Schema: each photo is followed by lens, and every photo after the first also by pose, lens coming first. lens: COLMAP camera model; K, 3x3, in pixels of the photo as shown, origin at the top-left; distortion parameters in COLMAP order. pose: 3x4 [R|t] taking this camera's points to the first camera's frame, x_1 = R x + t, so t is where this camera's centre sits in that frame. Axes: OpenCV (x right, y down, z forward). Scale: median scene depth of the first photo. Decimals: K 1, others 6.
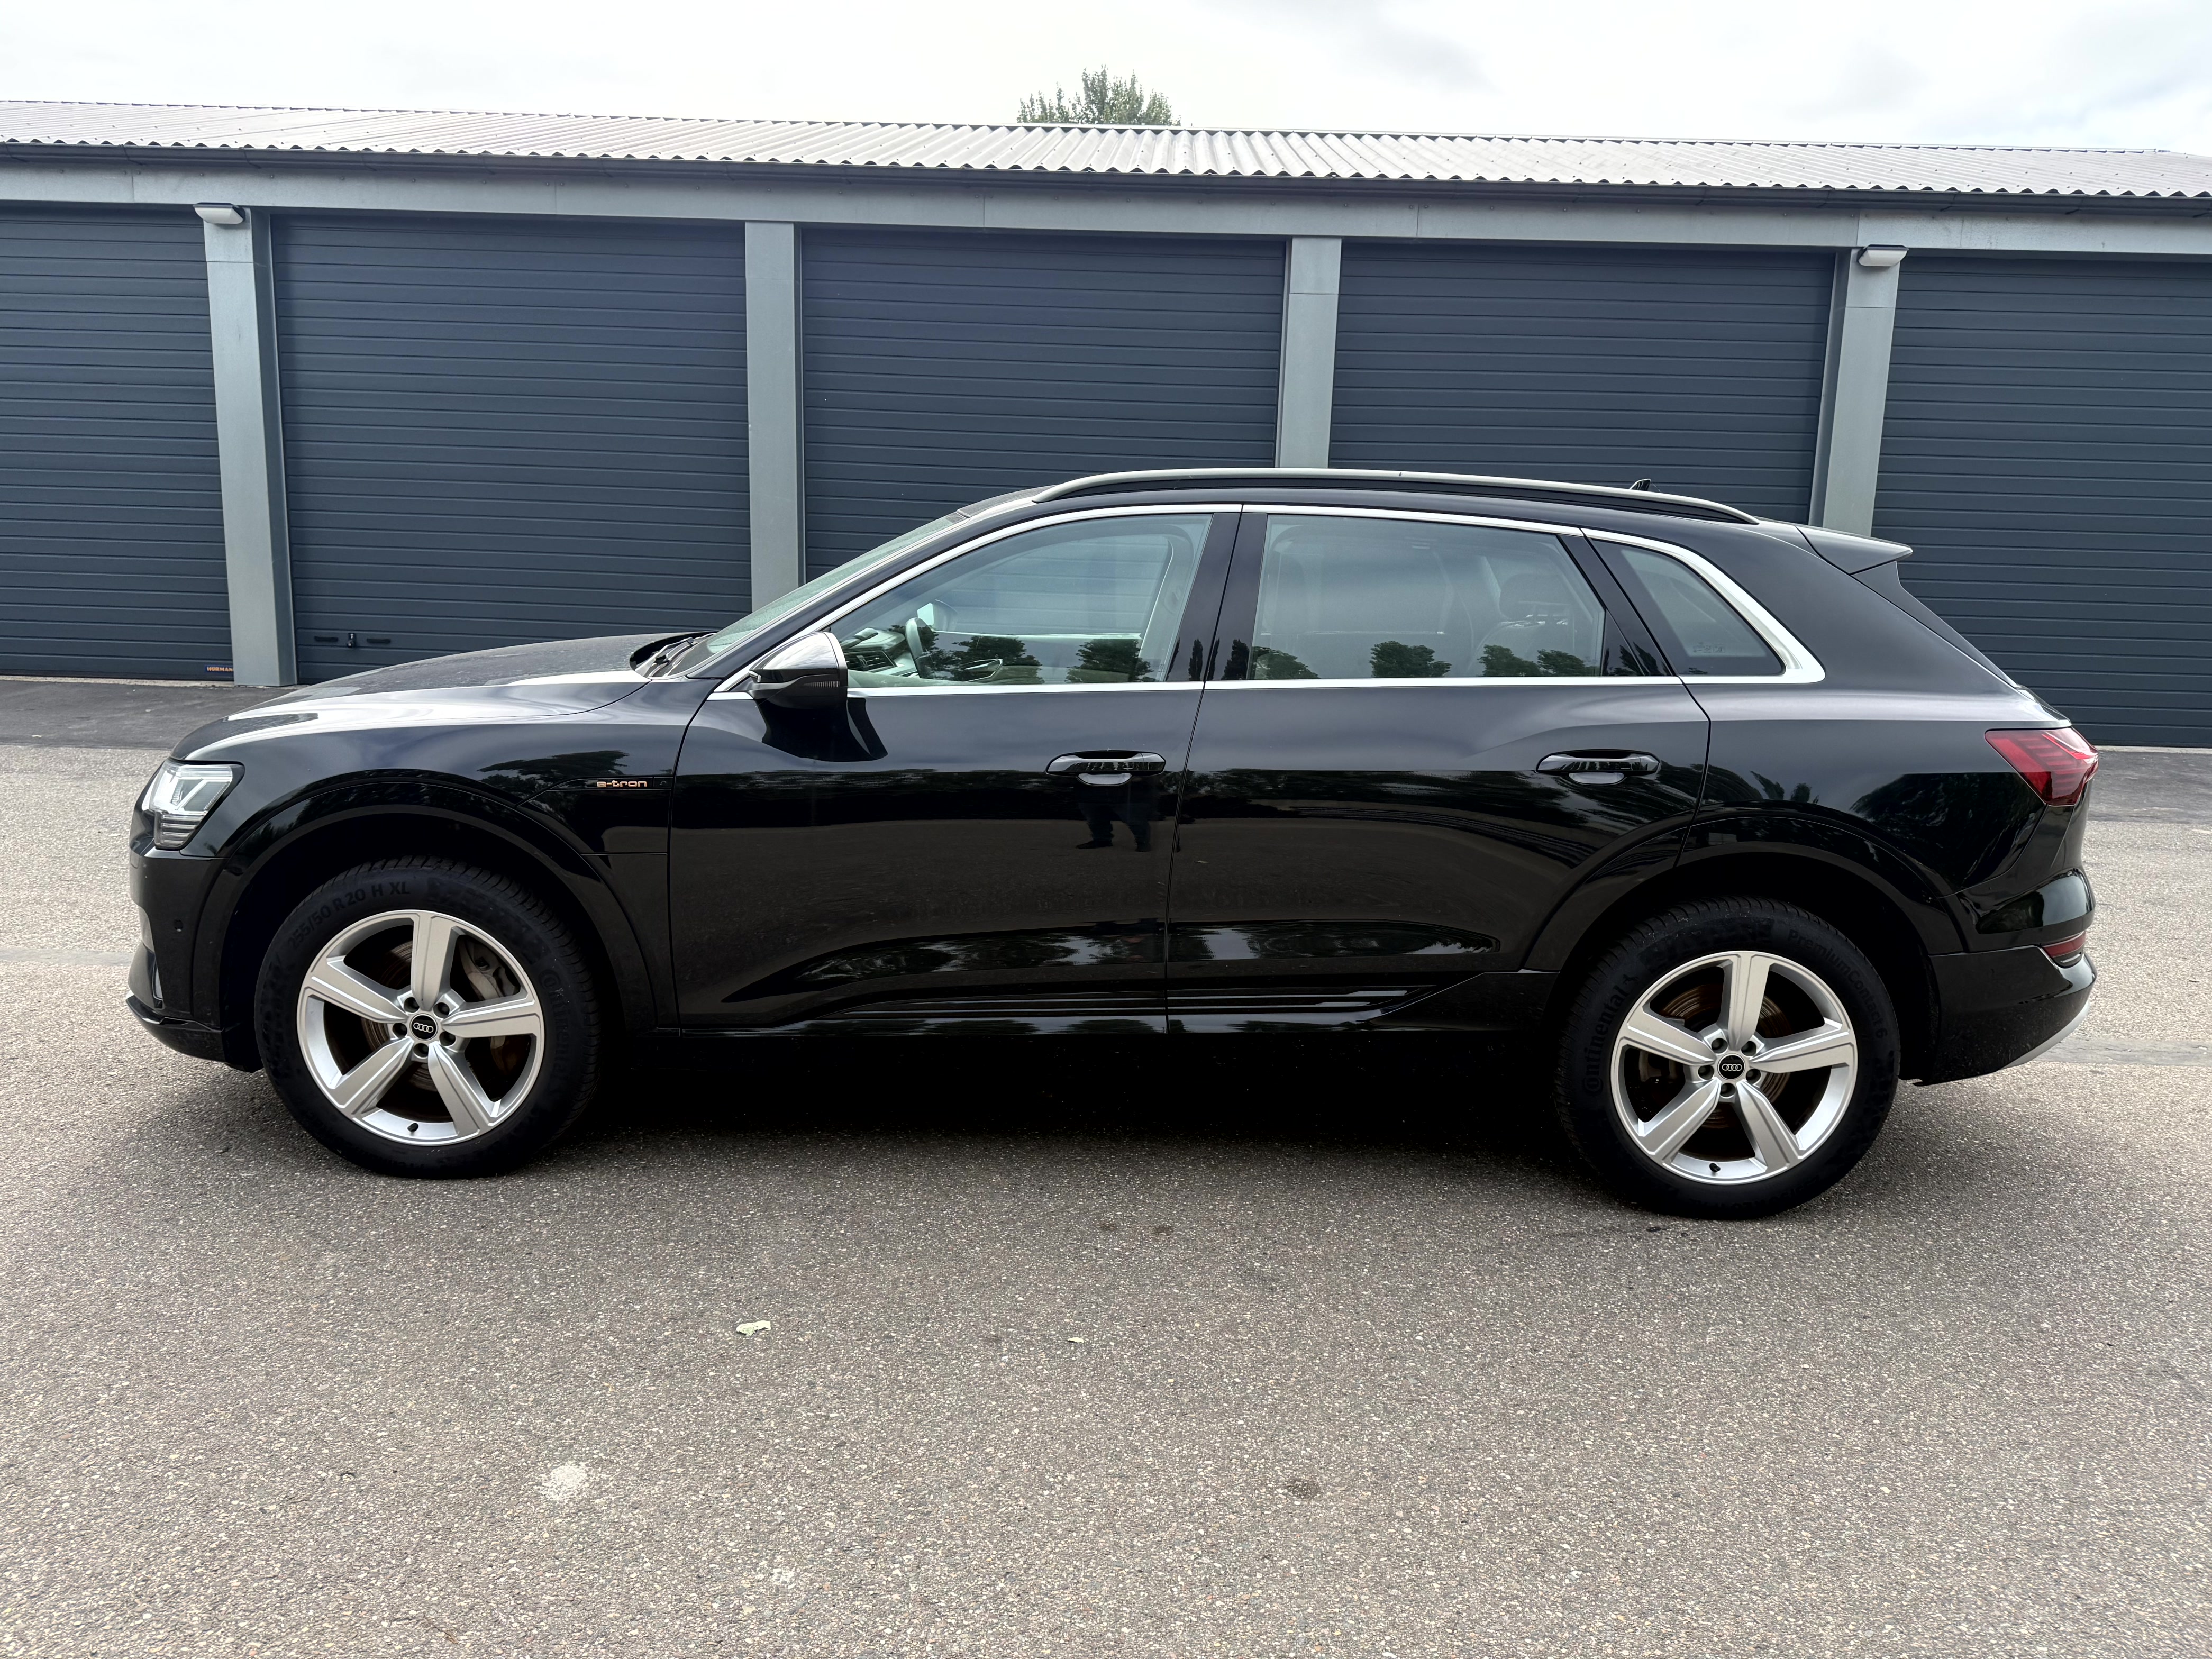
lens RADIAL K [[1541.7, 0, 1102.5], [0, 1541.7, 787.8], [0, 0, 1]] dist [0.091619, -0.074126]
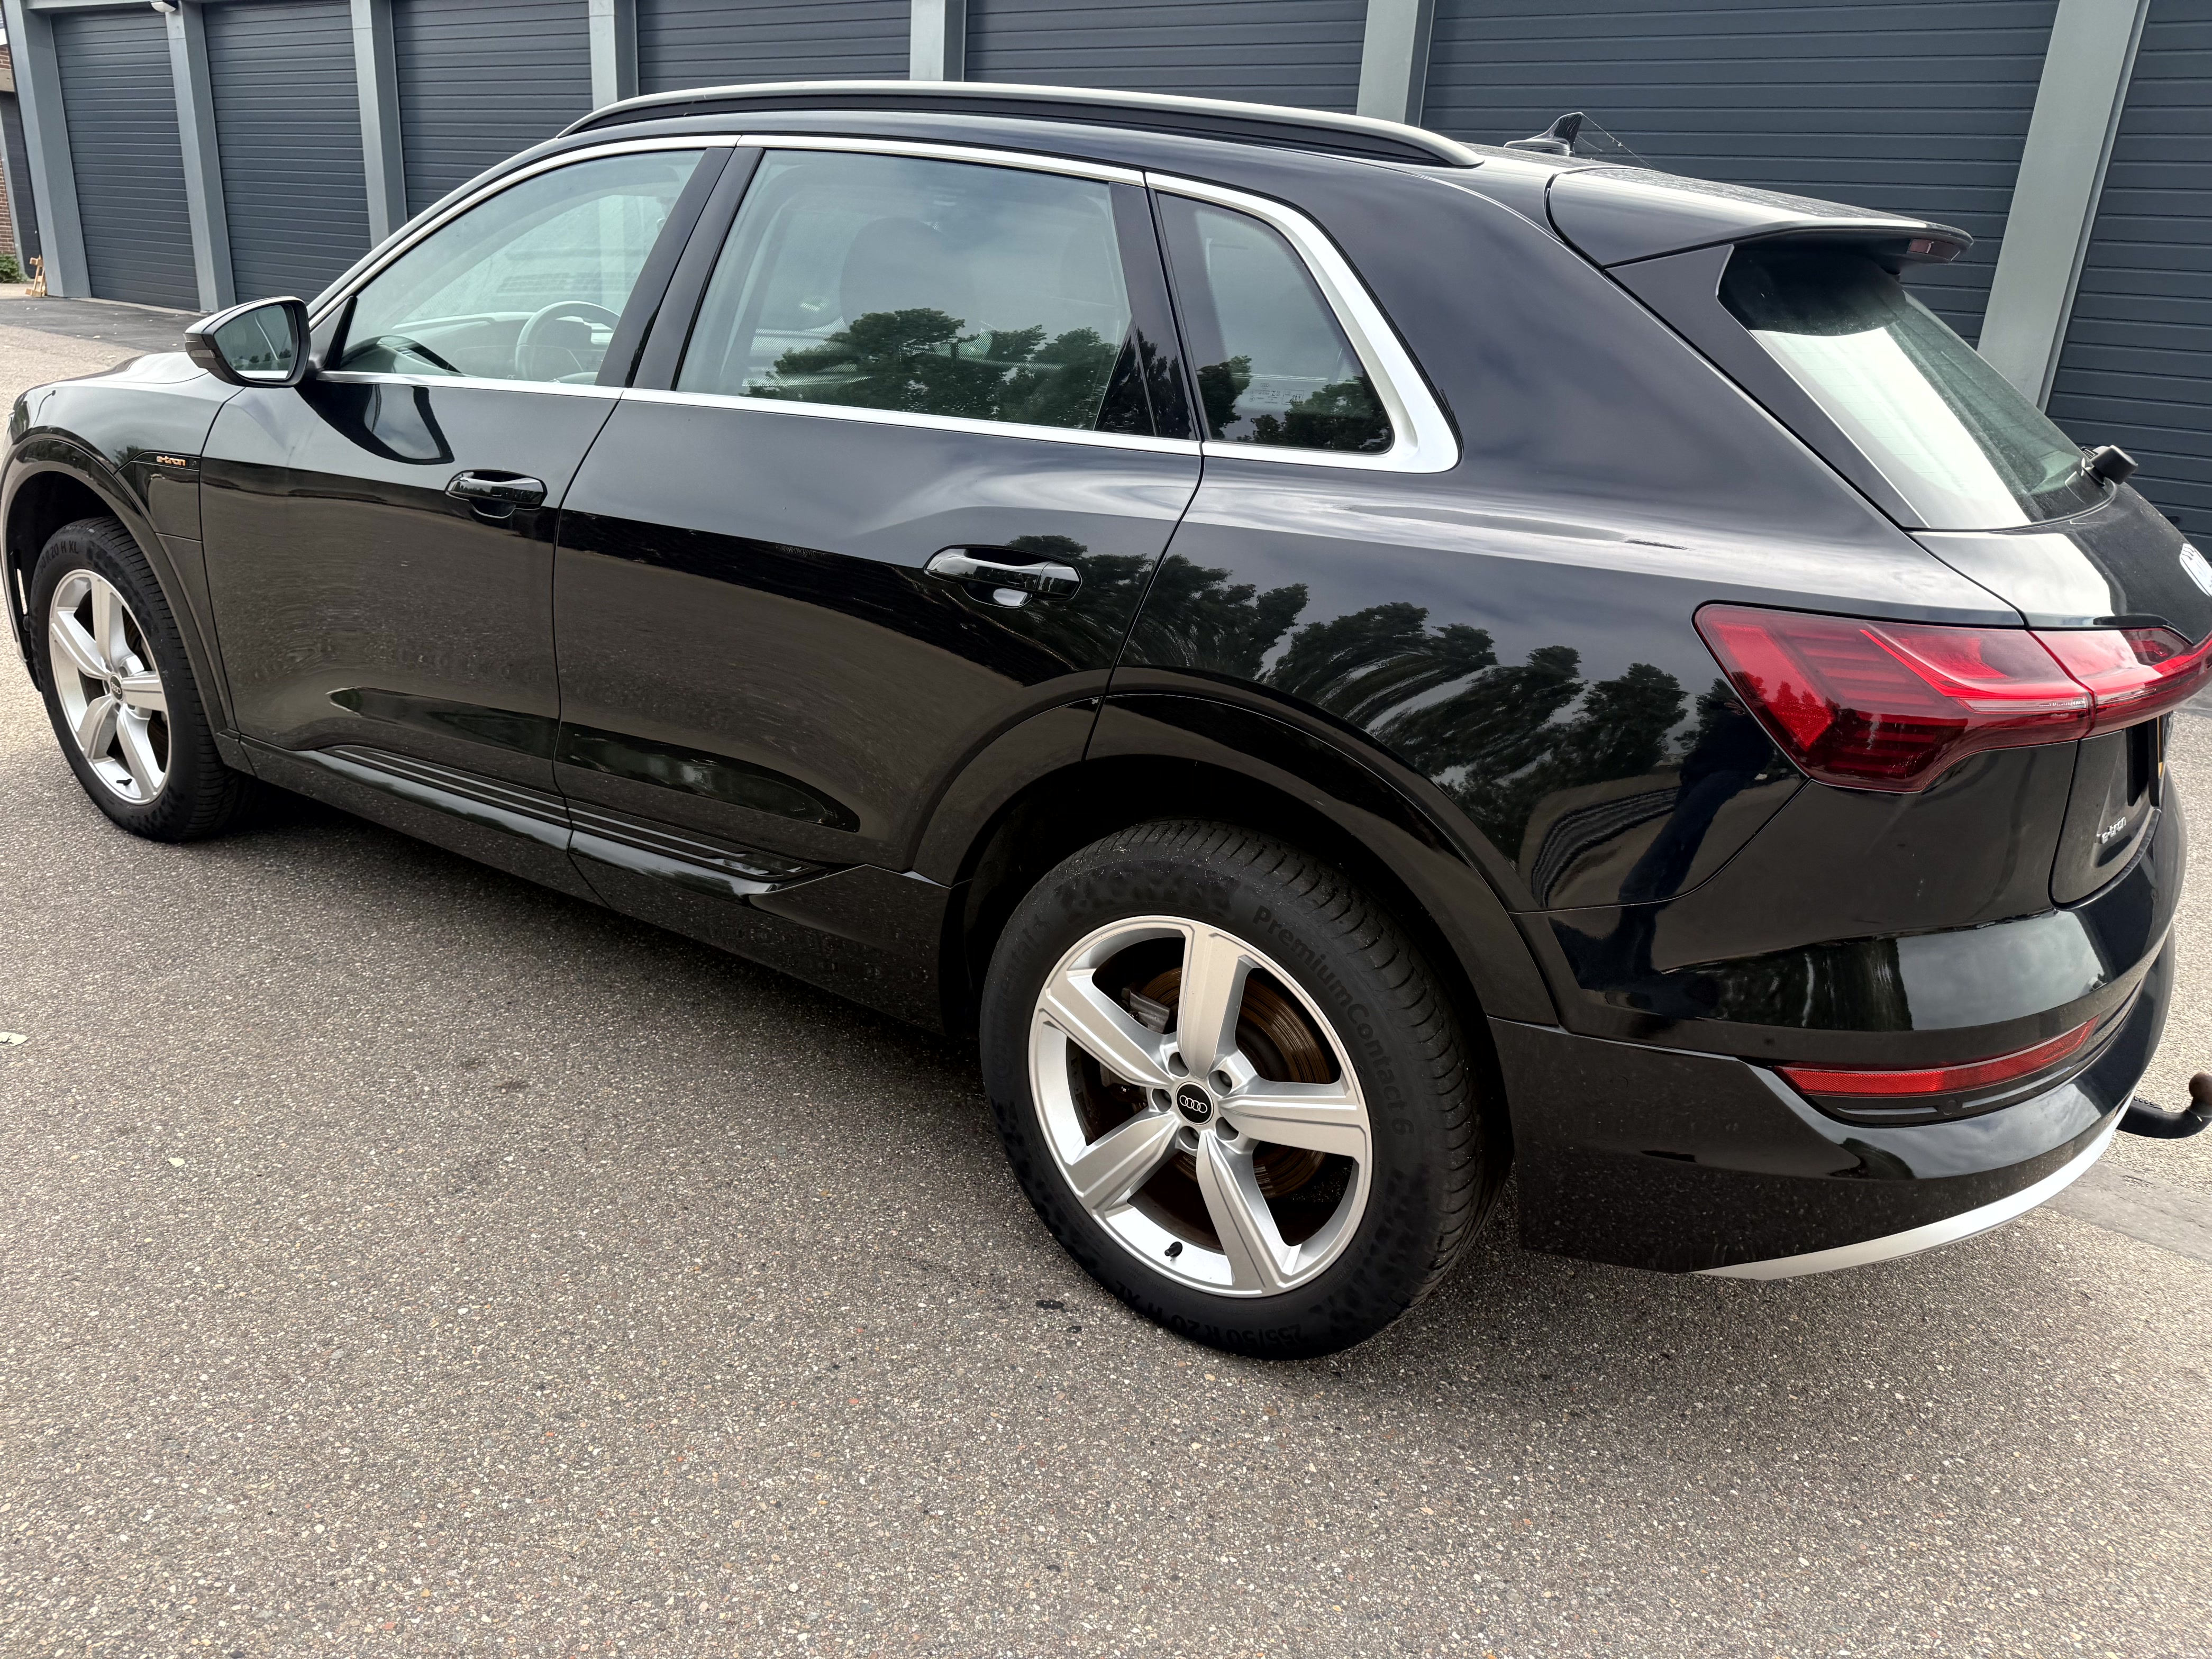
lens RADIAL K [[1541.7, 0, 1102.5], [0, 1541.7, 787.8], [0, 0, 1]] dist [0.091619, -0.074126]
pose [[0.831582, 0.196006, -0.519666, 0.655347], [-0.127238, 0.978006, 0.165273, -0.034677], [0.540631, -0.071317, 0.838232, 0.486076]]
